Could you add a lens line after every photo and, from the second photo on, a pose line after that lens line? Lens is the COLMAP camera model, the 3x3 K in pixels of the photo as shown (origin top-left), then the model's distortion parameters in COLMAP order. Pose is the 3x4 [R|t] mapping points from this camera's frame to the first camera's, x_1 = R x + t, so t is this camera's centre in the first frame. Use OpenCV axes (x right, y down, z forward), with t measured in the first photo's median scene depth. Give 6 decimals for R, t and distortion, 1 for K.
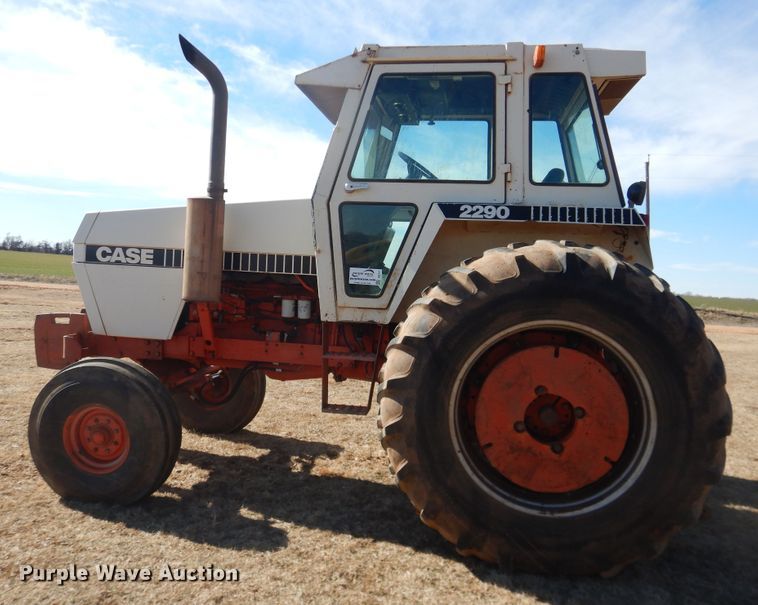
lens RADIAL K [[624.7, 0, 379.0], [0, 624.7, 302.5], [0, 0, 1]] dist [0.009590, -0.007961]
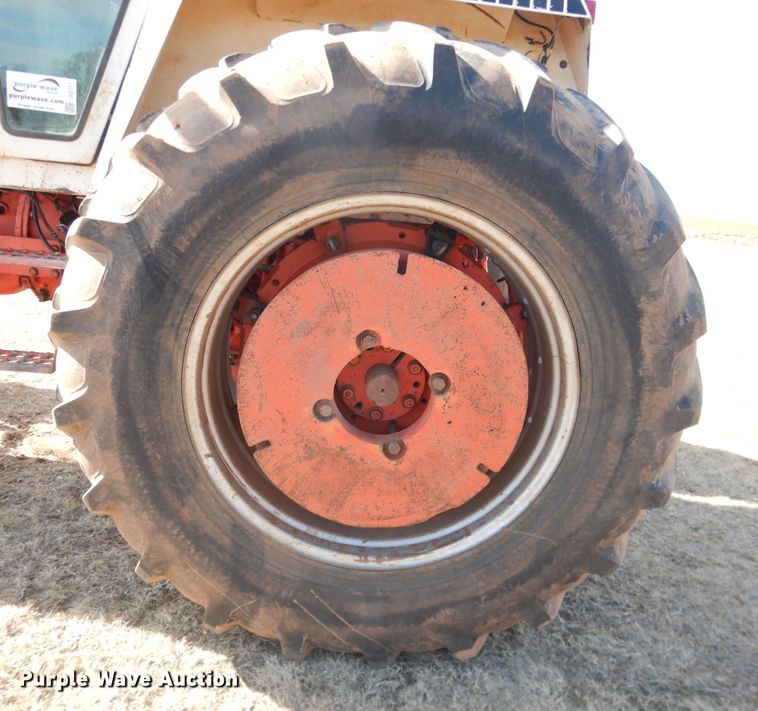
lens RADIAL K [[761.6, 0, 379.1], [0, 761.6, 404.8], [0, 0, 1]] dist [-0.008950, 0.013866]
pose [[0.977836, -0.011863, 0.209035, 0.138206], [-0.045837, 0.962044, 0.269018, 0.025995], [-0.204292, -0.272637, 0.940177, 0.407504]]
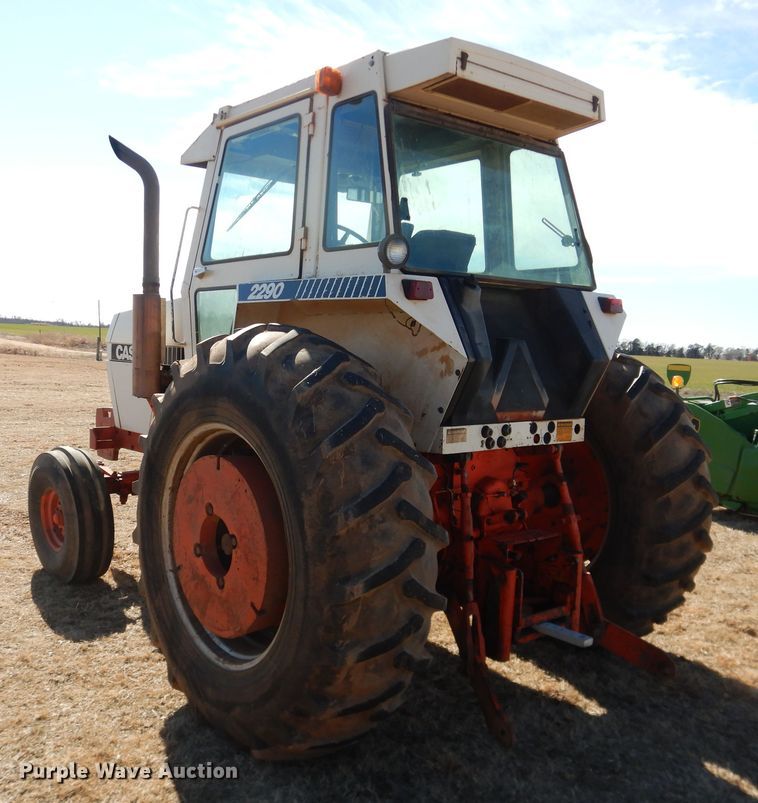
lens RADIAL K [[806.8, 0, 376.4], [0, 806.8, 436.1], [0, 0, 1]] dist [-0.008950, 0.013866]
pose [[0.768290, 0.051582, -0.638020, 1.073337], [-0.037638, 0.998664, 0.035416, -0.000277], [0.638994, -0.003196, 0.769205, 0.322315]]
